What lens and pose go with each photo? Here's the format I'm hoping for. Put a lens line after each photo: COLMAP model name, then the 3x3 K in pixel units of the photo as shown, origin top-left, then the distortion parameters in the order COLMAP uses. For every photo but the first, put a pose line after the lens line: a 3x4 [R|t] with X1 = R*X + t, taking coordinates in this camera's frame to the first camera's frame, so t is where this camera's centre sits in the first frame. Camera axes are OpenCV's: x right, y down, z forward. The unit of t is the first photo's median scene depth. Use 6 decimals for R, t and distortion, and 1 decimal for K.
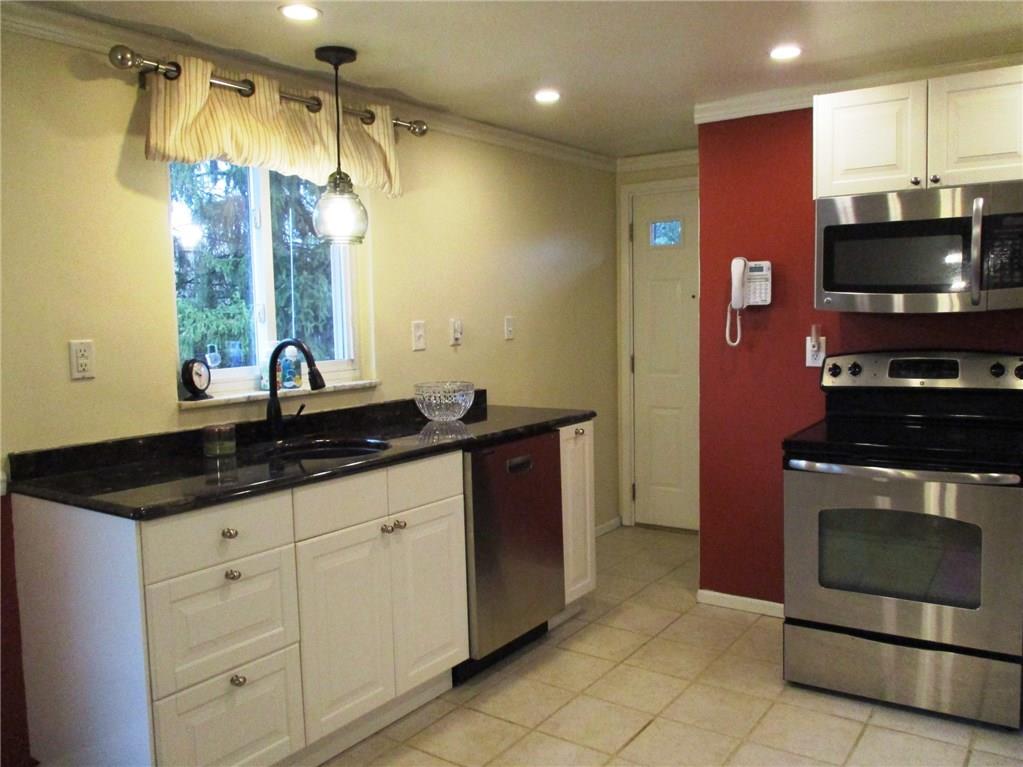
lens RADIAL K [[844.0, 0, 515.9], [0, 844.0, 379.9], [0, 0, 1]] dist [-0.038717, 0.003396]
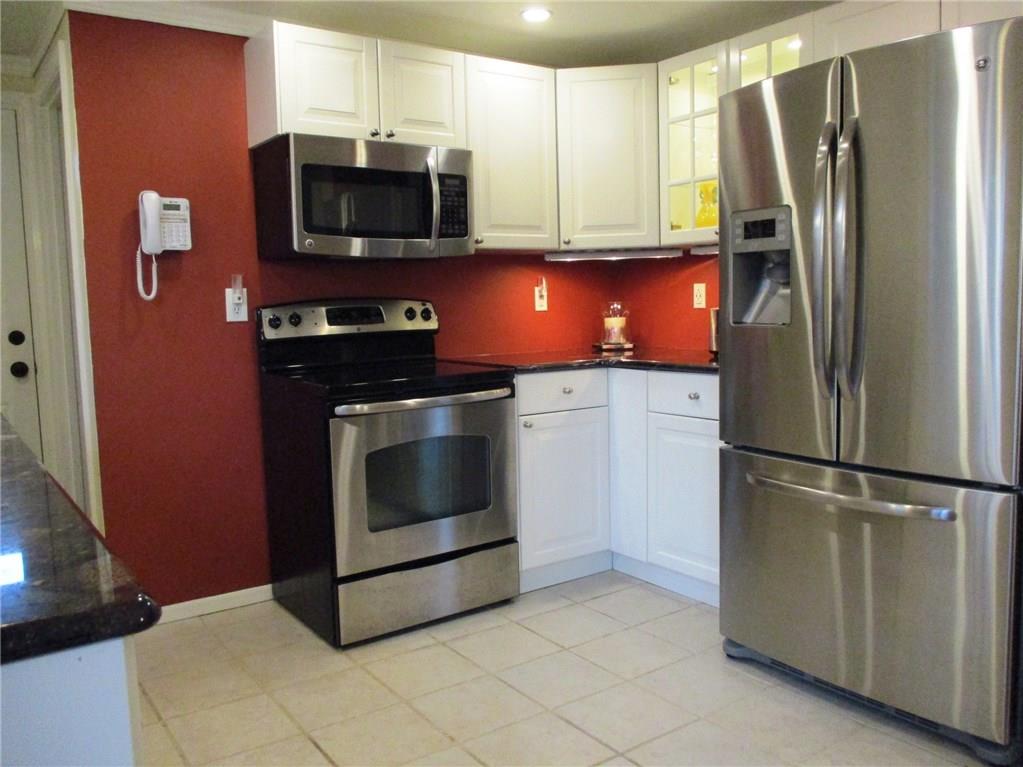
lens RADIAL K [[844.0, 0, 515.2], [0, 844.0, 387.4], [0, 0, 1]] dist [-0.038717, 0.003396]
pose [[0.334837, -0.077998, 0.939042, -0.458318], [0.092437, 0.994480, 0.049642, 0.043241], [-0.937731, 0.070180, 0.340199, 0.469415]]
